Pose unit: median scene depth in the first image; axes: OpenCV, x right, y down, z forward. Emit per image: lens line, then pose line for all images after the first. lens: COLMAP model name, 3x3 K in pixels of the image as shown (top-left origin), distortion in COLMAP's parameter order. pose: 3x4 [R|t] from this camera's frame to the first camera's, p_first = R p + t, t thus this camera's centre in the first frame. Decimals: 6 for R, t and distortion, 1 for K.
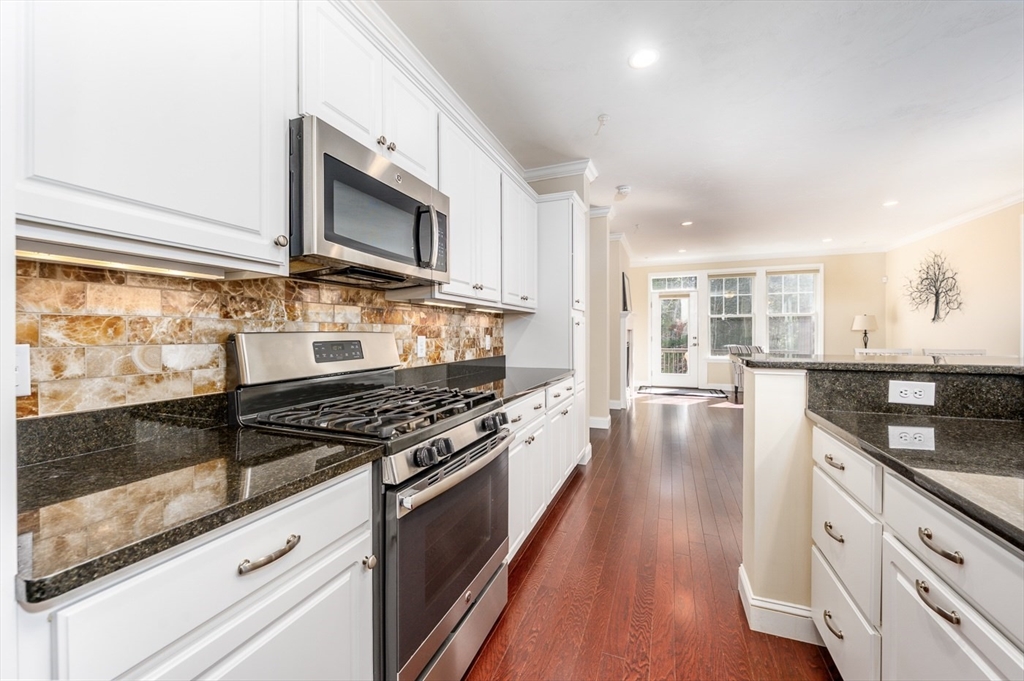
lens RADIAL K [[401.2, 0, 512.0], [0, 401.2, 340.5], [0, 0, 1]] dist [-0.001524, -0.000186]
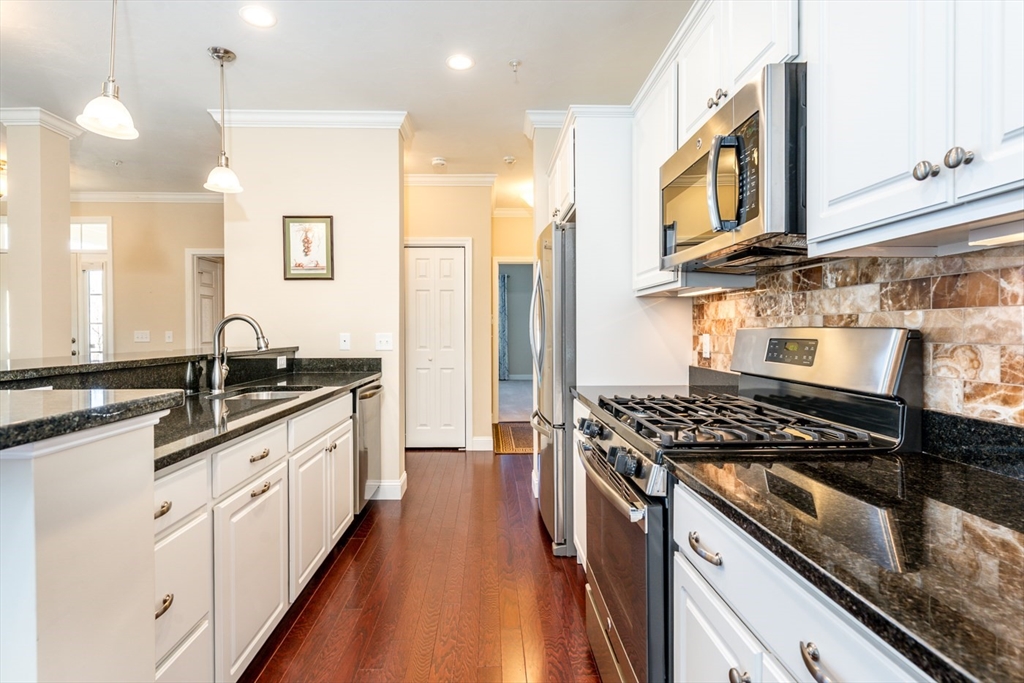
lens RADIAL K [[496.9, 0, 508.8], [0, 496.9, 328.5], [0, 0, 1]] dist [-0.001083, -0.000129]
pose [[-0.917146, 0.006002, -0.398505, 0.485181], [-0.000687, 0.999861, 0.016639, -0.037003], [0.398550, 0.015534, -0.917015, 1.759049]]
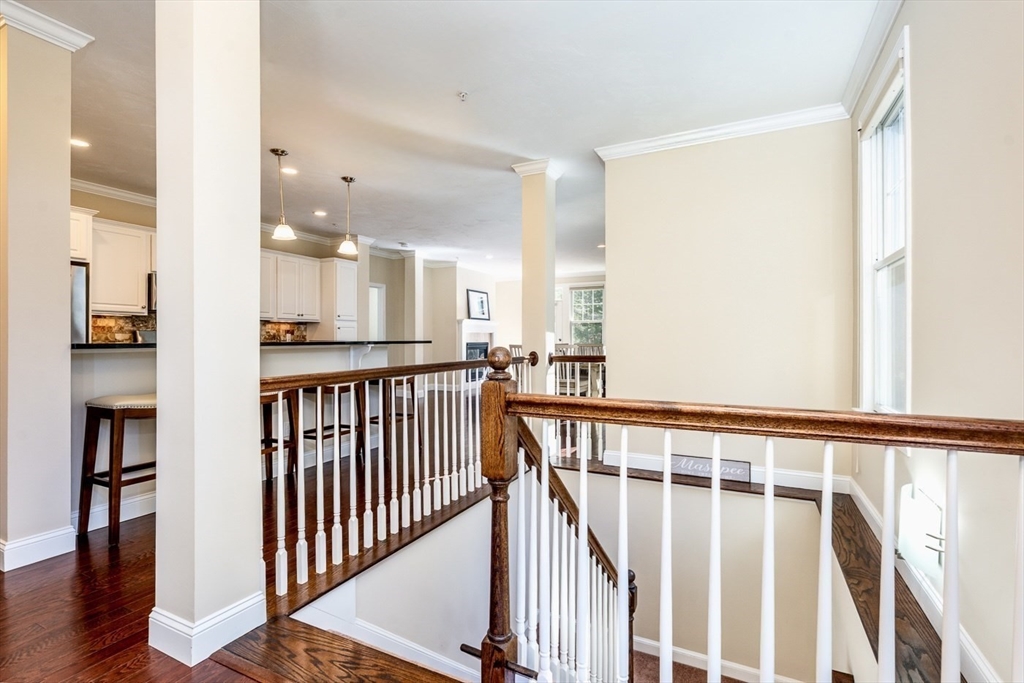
lens RADIAL K [[475.6, 0, 512.0], [0, 475.6, 341.5], [0, 0, 1]] dist [0.002405, 0.000317]
pose [[0.995539, 0.011790, -0.093611, 2.512052], [-0.012627, 0.999885, -0.008355, 0.059007], [0.093501, 0.009500, 0.995574, -2.399943]]
